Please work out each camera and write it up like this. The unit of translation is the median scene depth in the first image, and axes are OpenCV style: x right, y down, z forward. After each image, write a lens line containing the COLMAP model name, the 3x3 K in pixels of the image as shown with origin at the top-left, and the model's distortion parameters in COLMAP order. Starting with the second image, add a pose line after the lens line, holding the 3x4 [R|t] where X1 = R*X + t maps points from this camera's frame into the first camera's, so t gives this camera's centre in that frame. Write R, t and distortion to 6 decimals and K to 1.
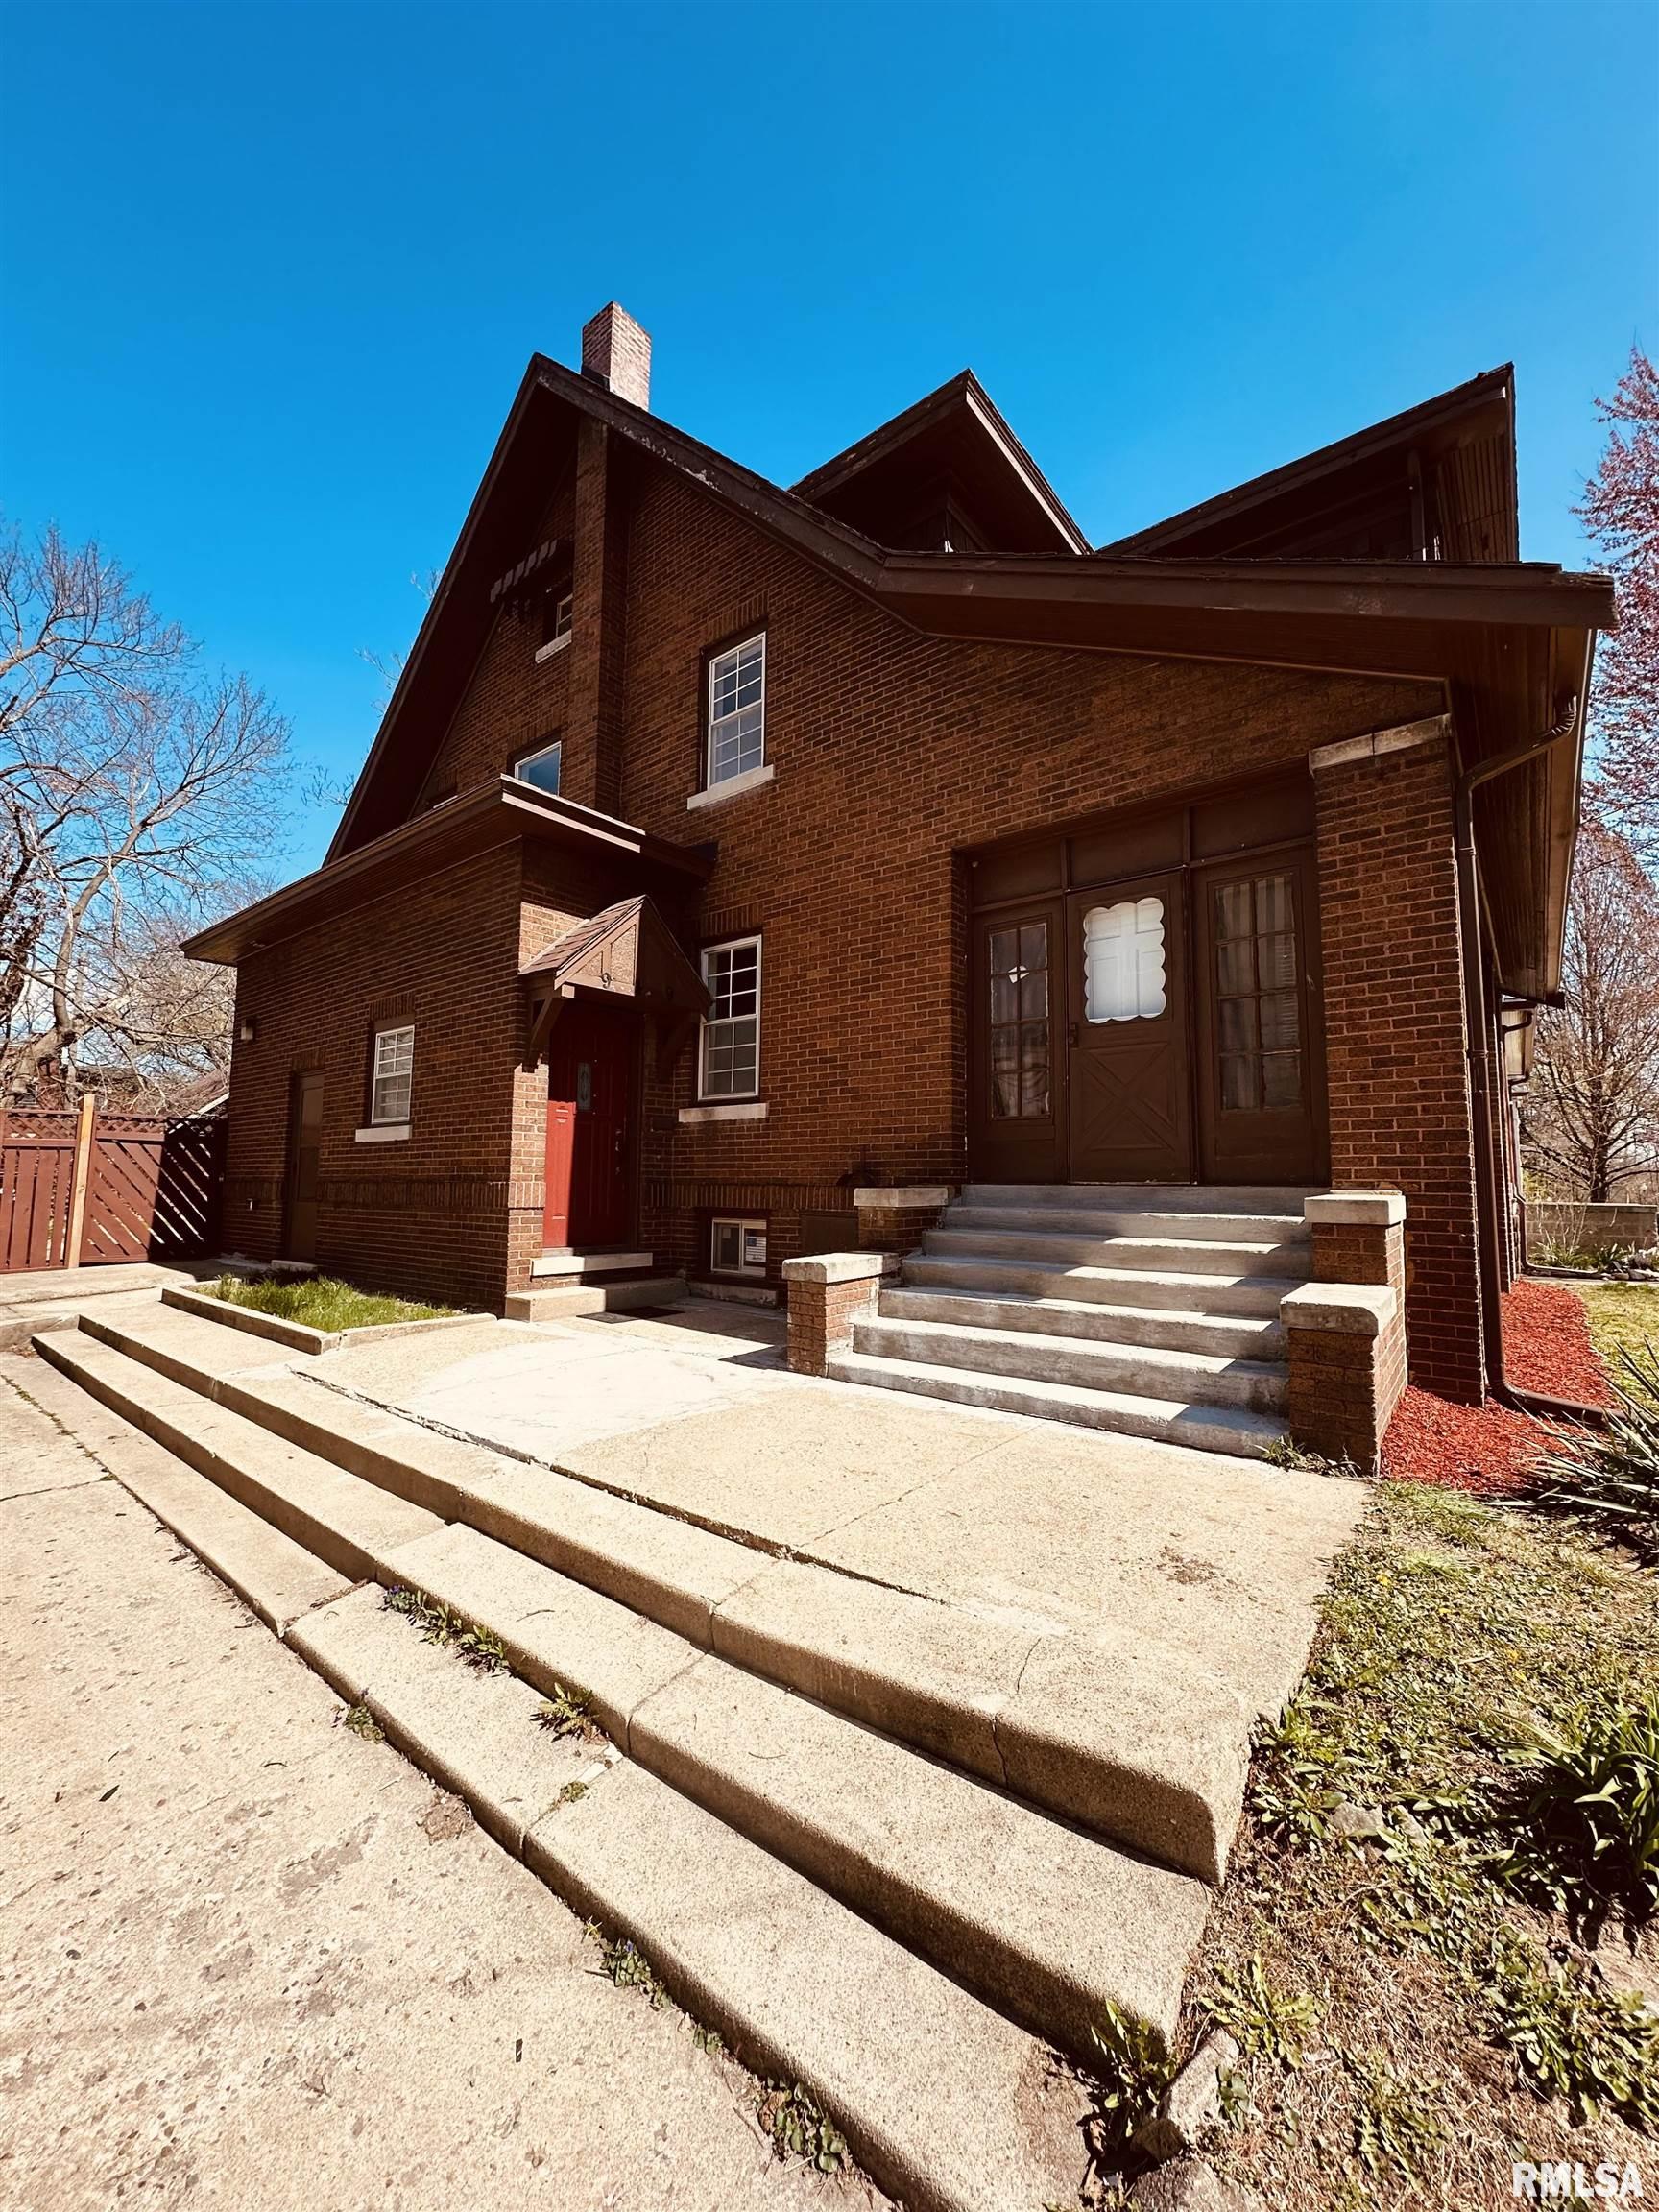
lens RADIAL K [[874.5, 0, 832.3], [0, 874.5, 1110.7], [0, 0, 1]] dist [-0.003548, 0.000405]
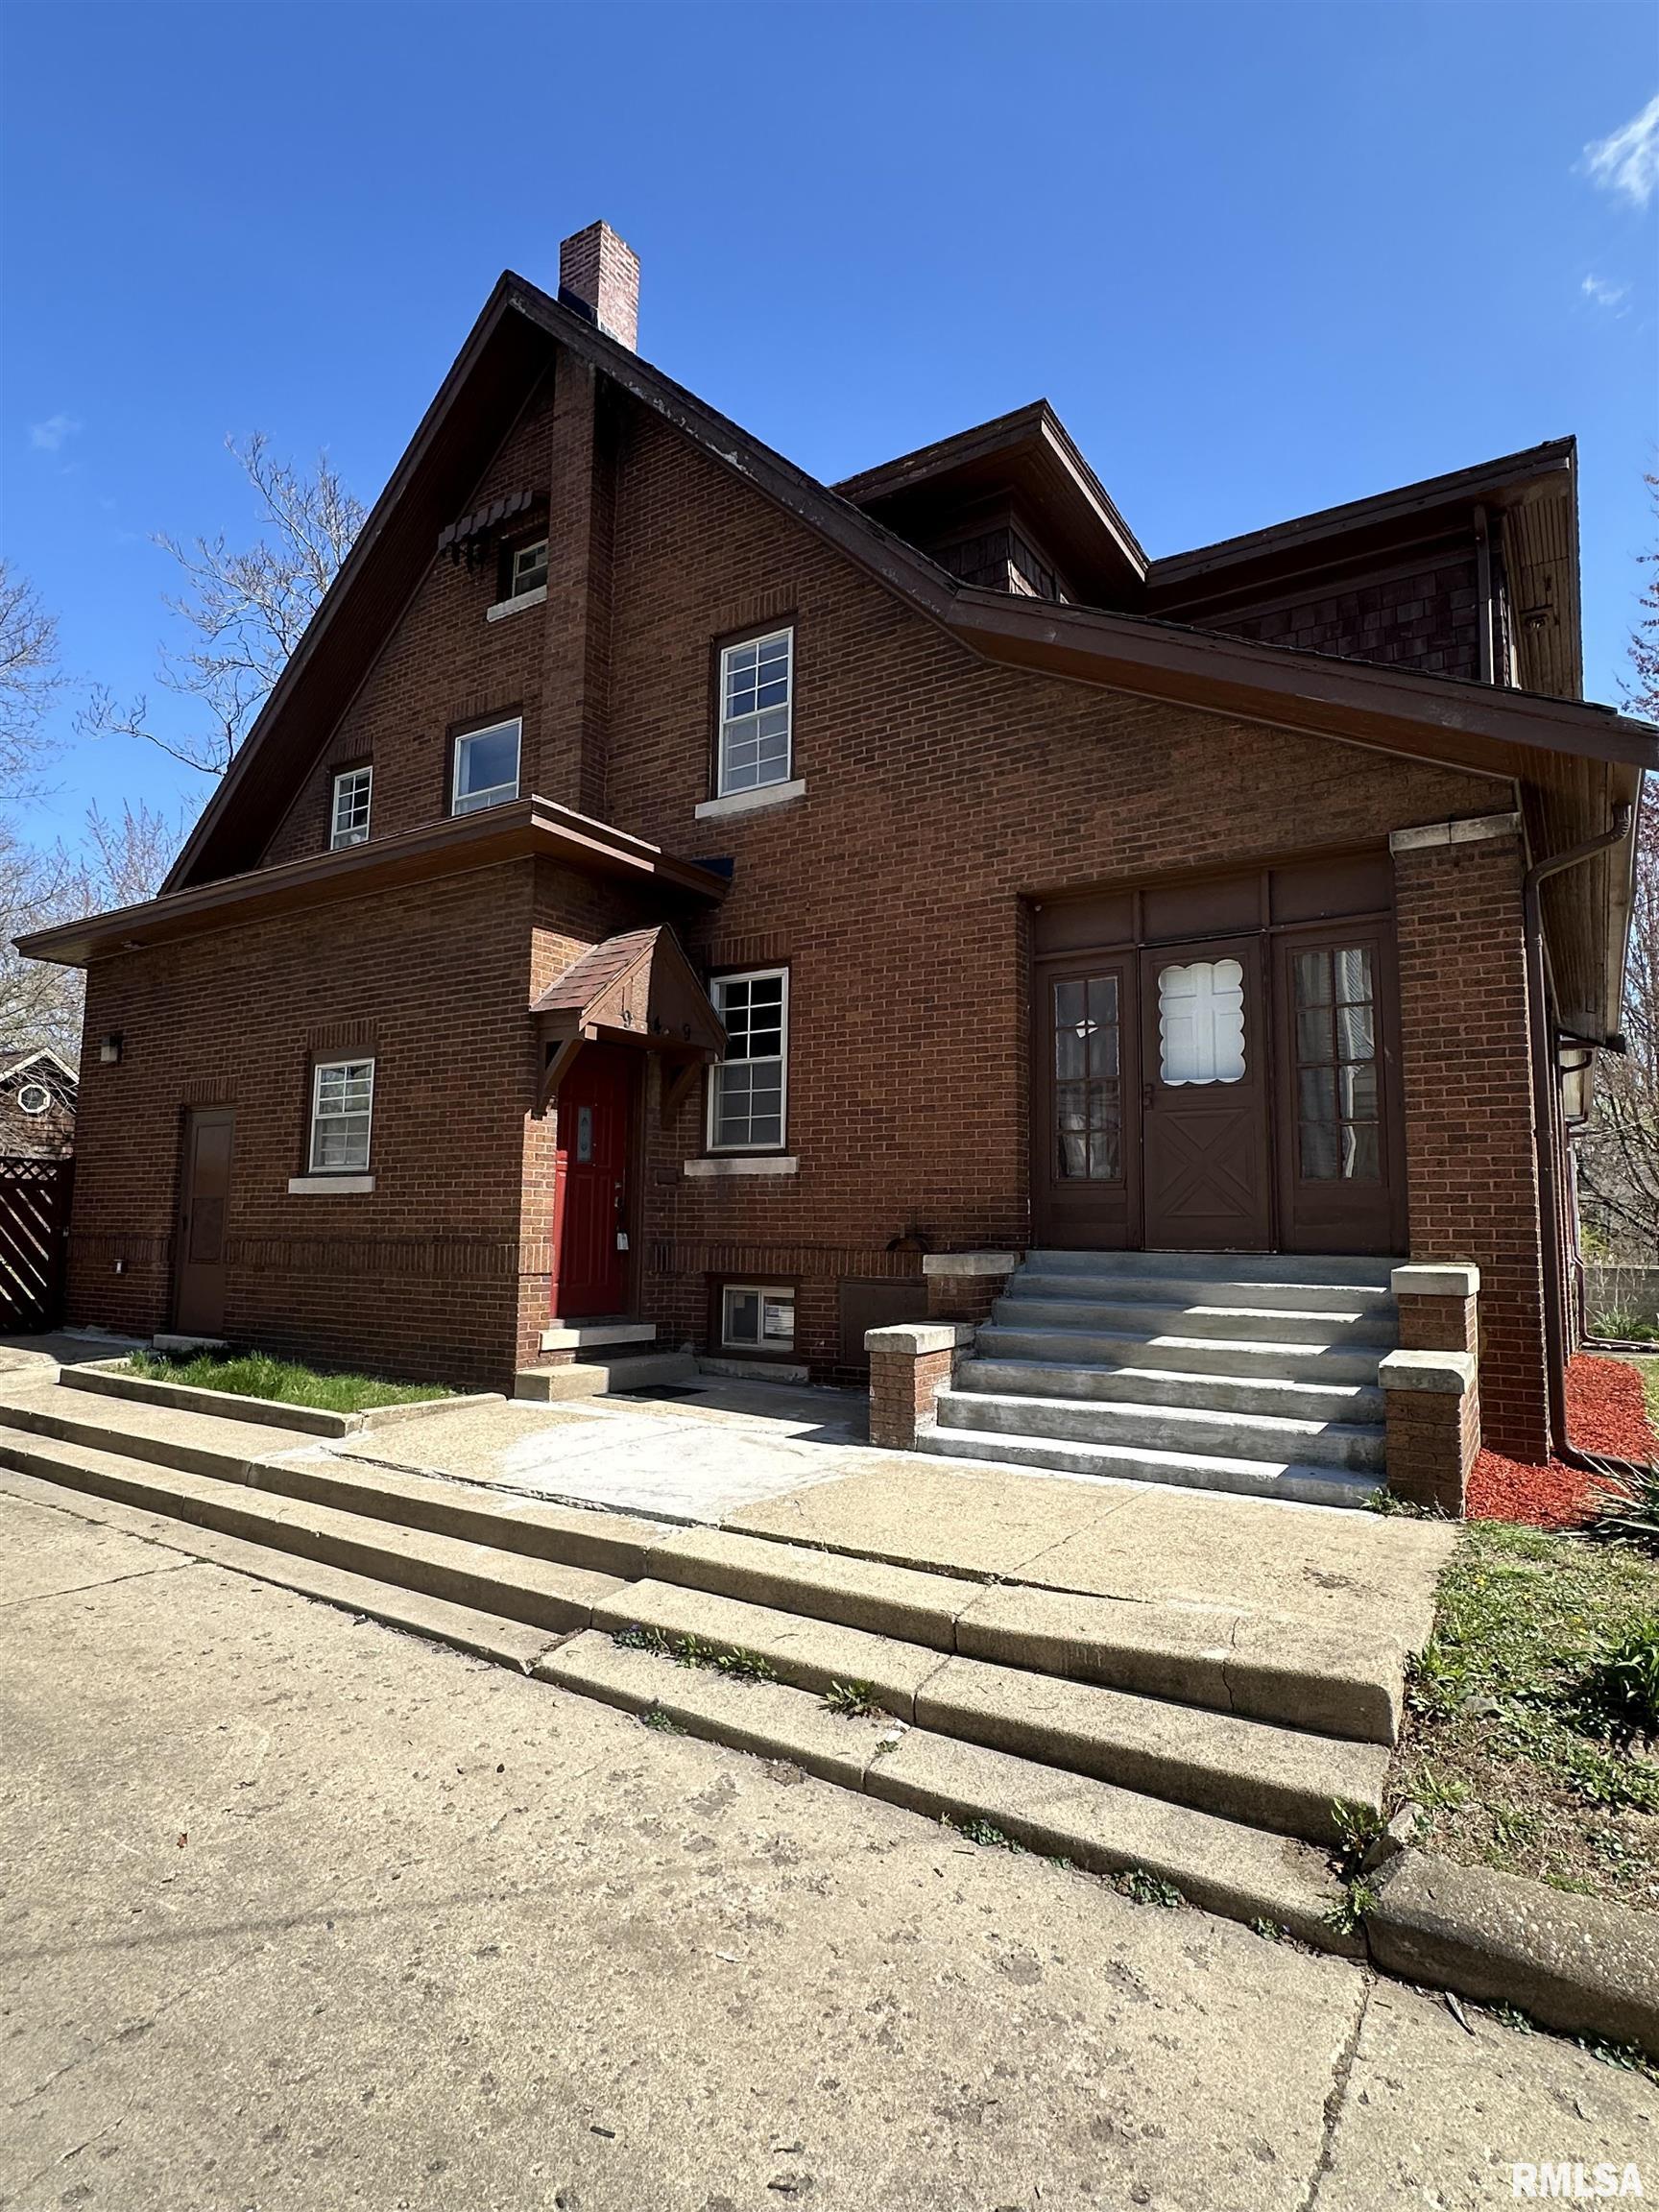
lens RADIAL K [[1176.3, 0, 823.9], [0, 1176.3, 1114.1], [0, 0, 1]] dist [-0.003246, 0.000137]
pose [[0.995174, 0.015369, 0.096918, -0.188450], [-0.013679, 0.999743, -0.018077, -0.035666], [-0.097171, 0.016664, 0.995128, -0.234987]]
